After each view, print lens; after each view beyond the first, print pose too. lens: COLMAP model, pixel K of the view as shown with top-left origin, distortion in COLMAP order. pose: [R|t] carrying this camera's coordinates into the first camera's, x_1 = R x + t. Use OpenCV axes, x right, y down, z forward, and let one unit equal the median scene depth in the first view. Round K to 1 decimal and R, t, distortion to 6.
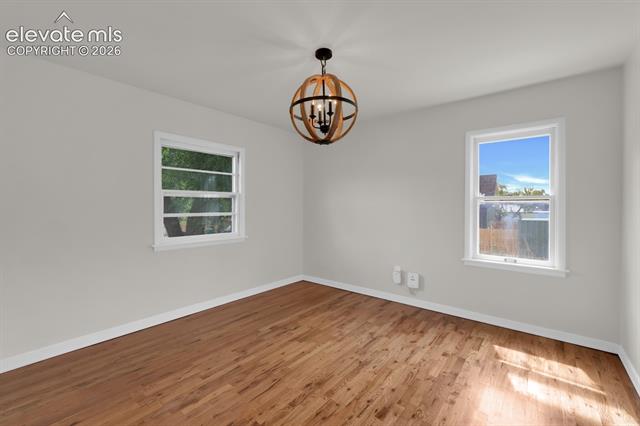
lens RADIAL K [[275.8, 0, 319.2], [0, 275.8, 212.4], [0, 0, 1]] dist [0.004579, 0.000096]
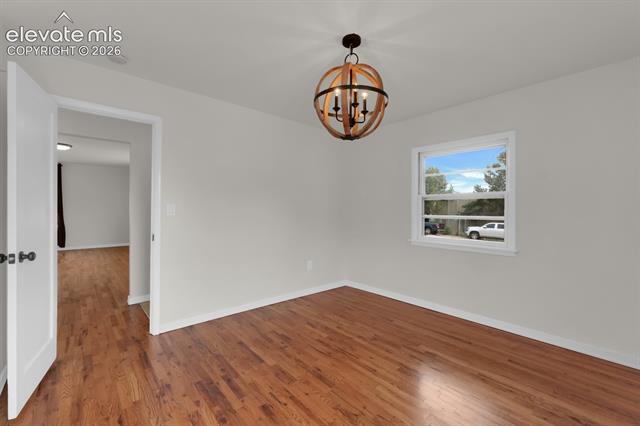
lens RADIAL K [[275.8, 0, 320.1], [0, 275.8, 211.5], [0, 0, 1]] dist [0.004579, 0.000096]
pose [[-0.168577, 0.006947, -0.985664, 0.870327], [-0.026547, 0.999580, 0.011585, -0.015461], [0.985331, 0.028119, -0.168322, 0.980585]]
